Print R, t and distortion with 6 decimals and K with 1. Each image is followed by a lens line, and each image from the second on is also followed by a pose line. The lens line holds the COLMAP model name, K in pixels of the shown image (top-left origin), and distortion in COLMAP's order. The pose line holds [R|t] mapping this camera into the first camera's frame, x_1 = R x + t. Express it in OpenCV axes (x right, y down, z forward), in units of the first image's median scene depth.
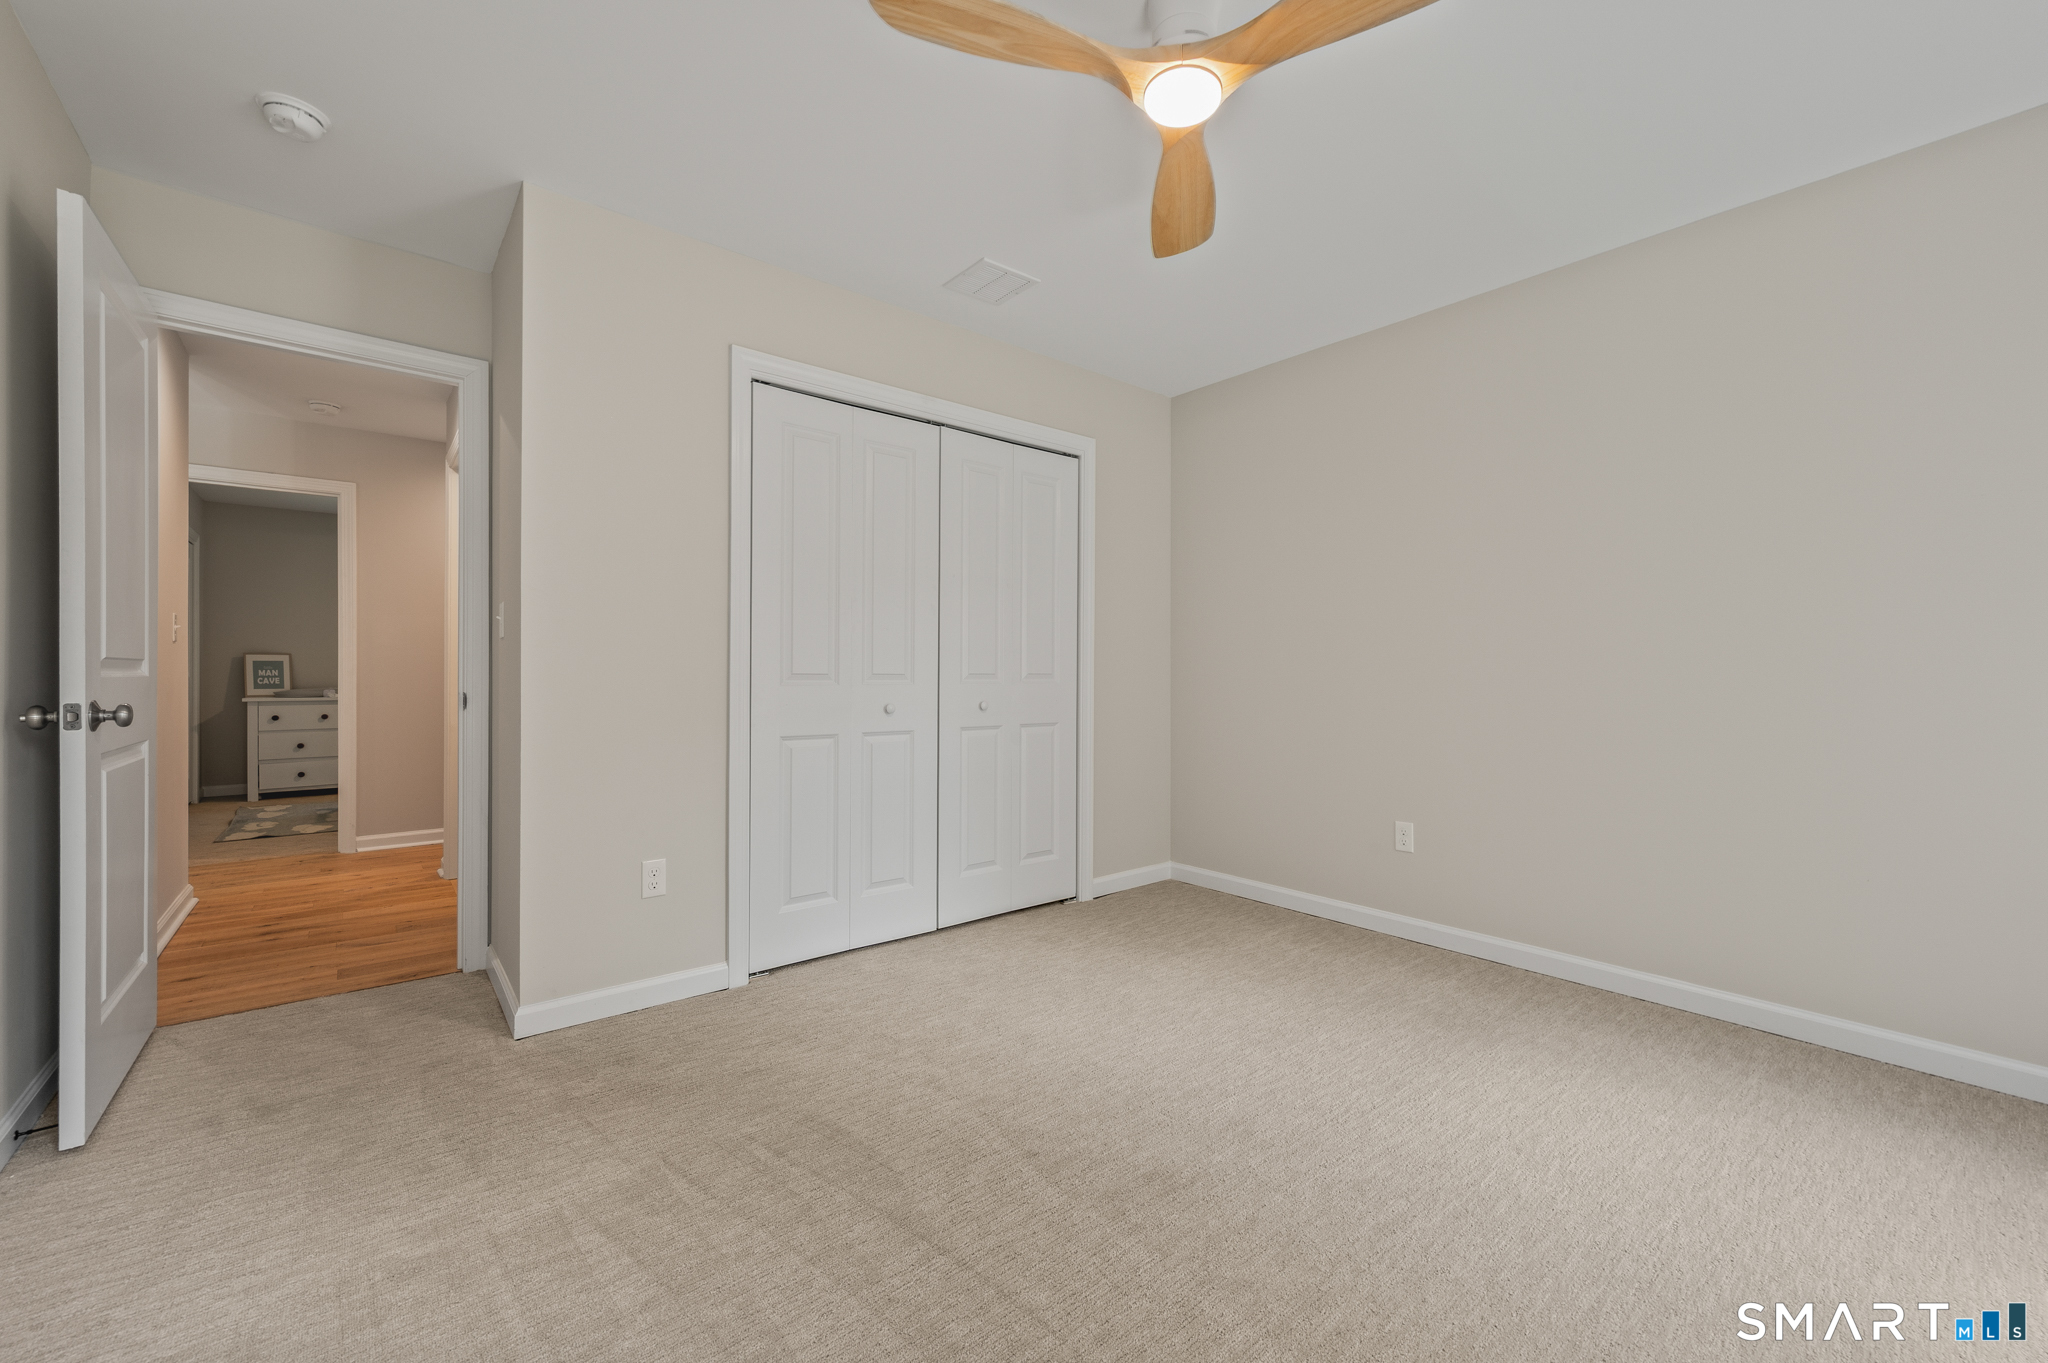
lens RADIAL K [[814.7, 0, 1029.5], [0, 814.7, 675.0], [0, 0, 1]] dist [-0.000892, -0.000329]
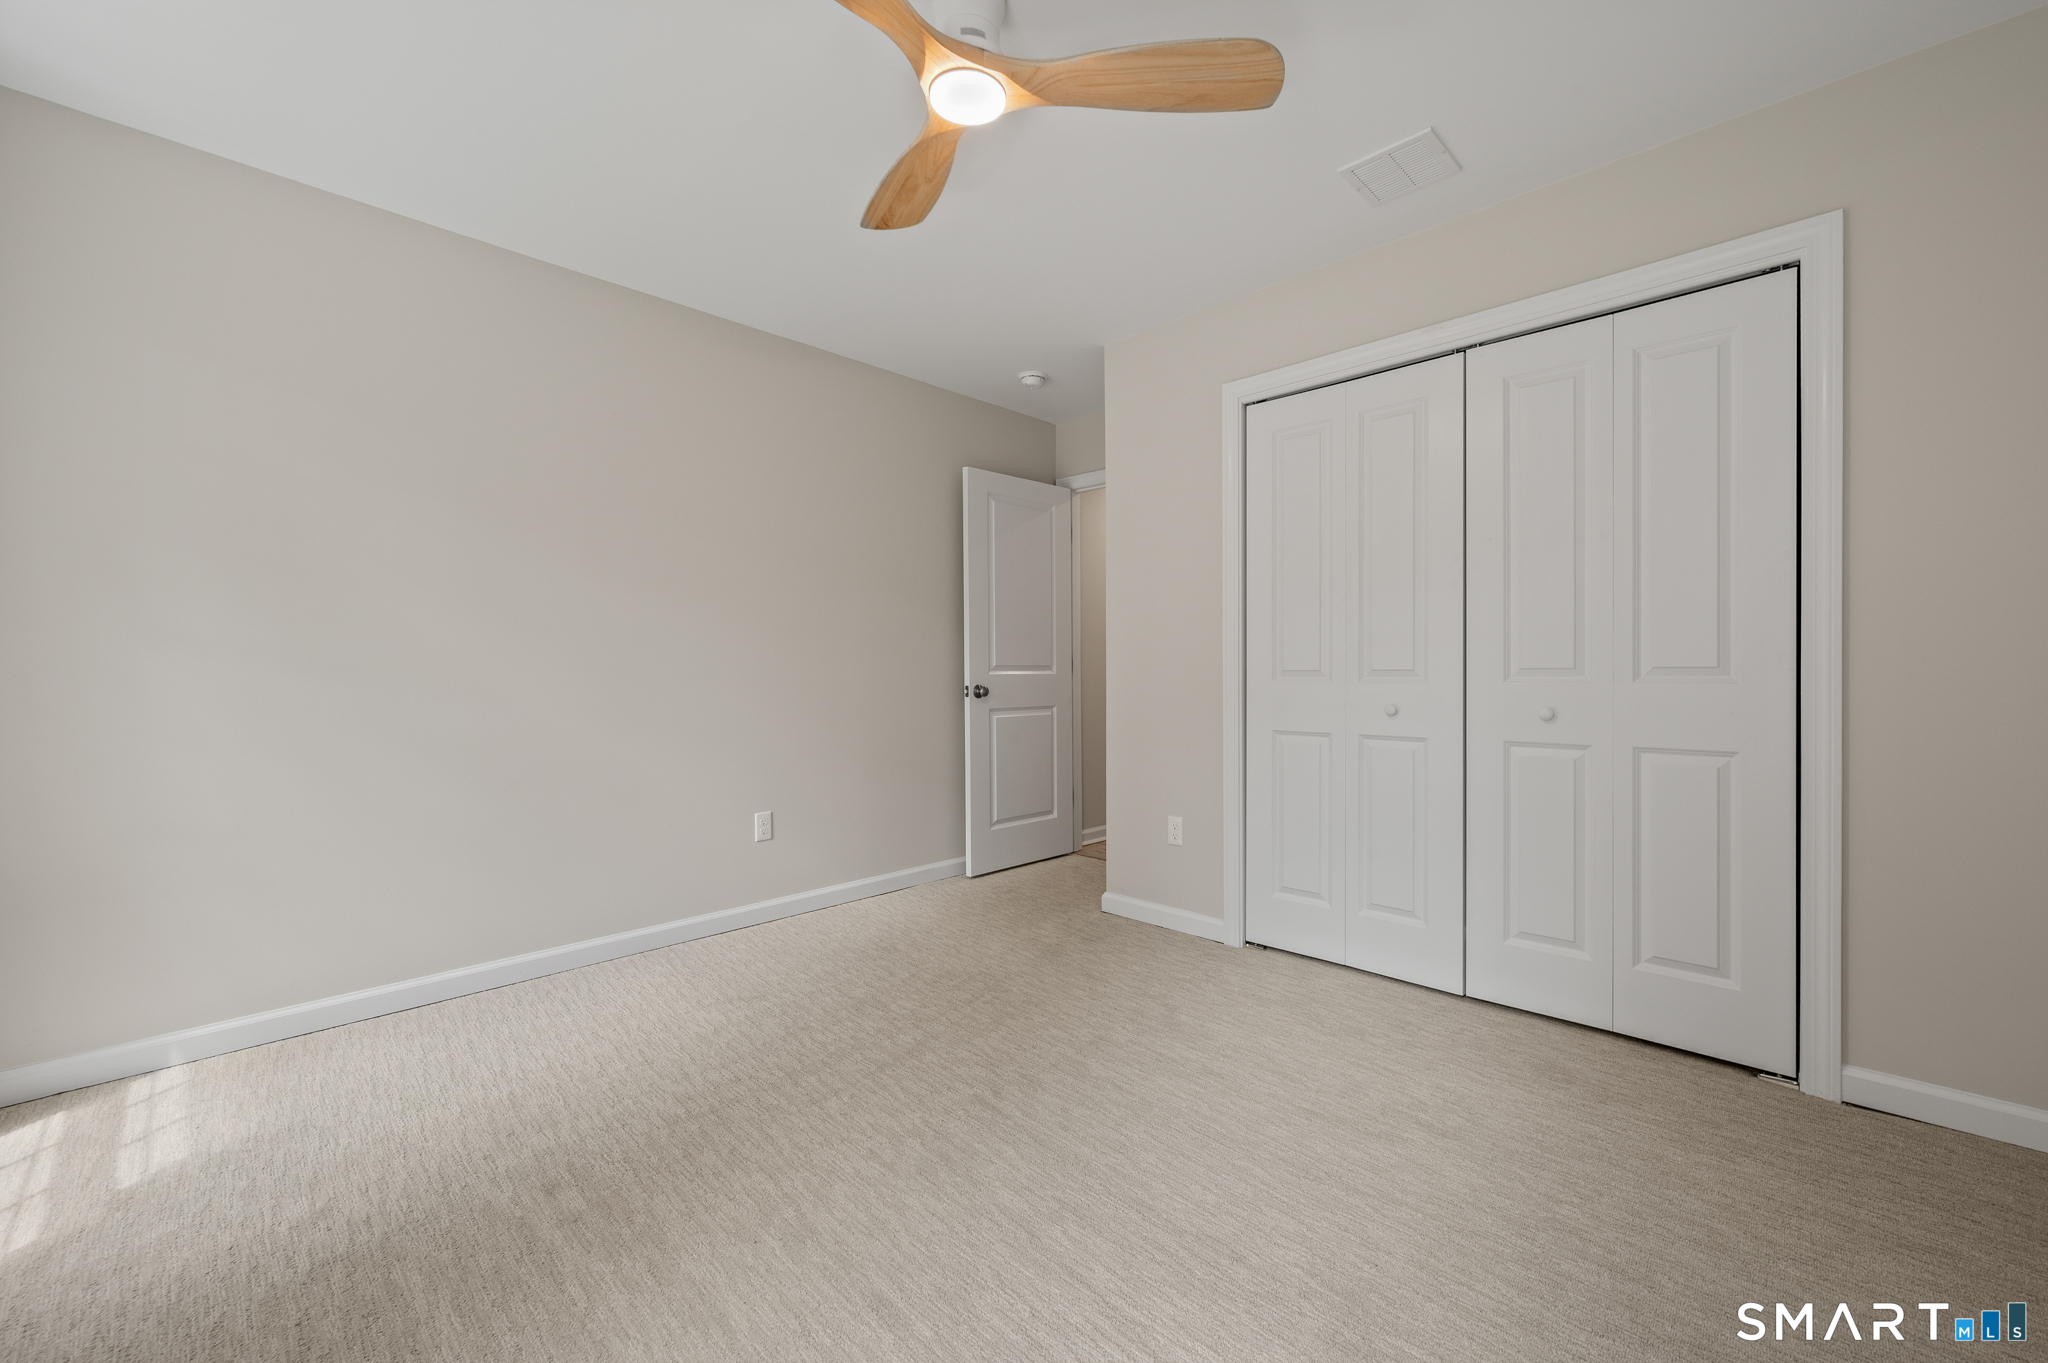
lens RADIAL K [[814.7, 0, 1029.5], [0, 814.7, 675.0], [0, 0, 1]] dist [-0.000892, -0.000329]
pose [[0.098860, 0.000067, -0.995101, 0.714082], [0.004459, 0.999990, 0.000511, 0.002245], [0.995091, -0.004488, 0.098858, 0.581325]]
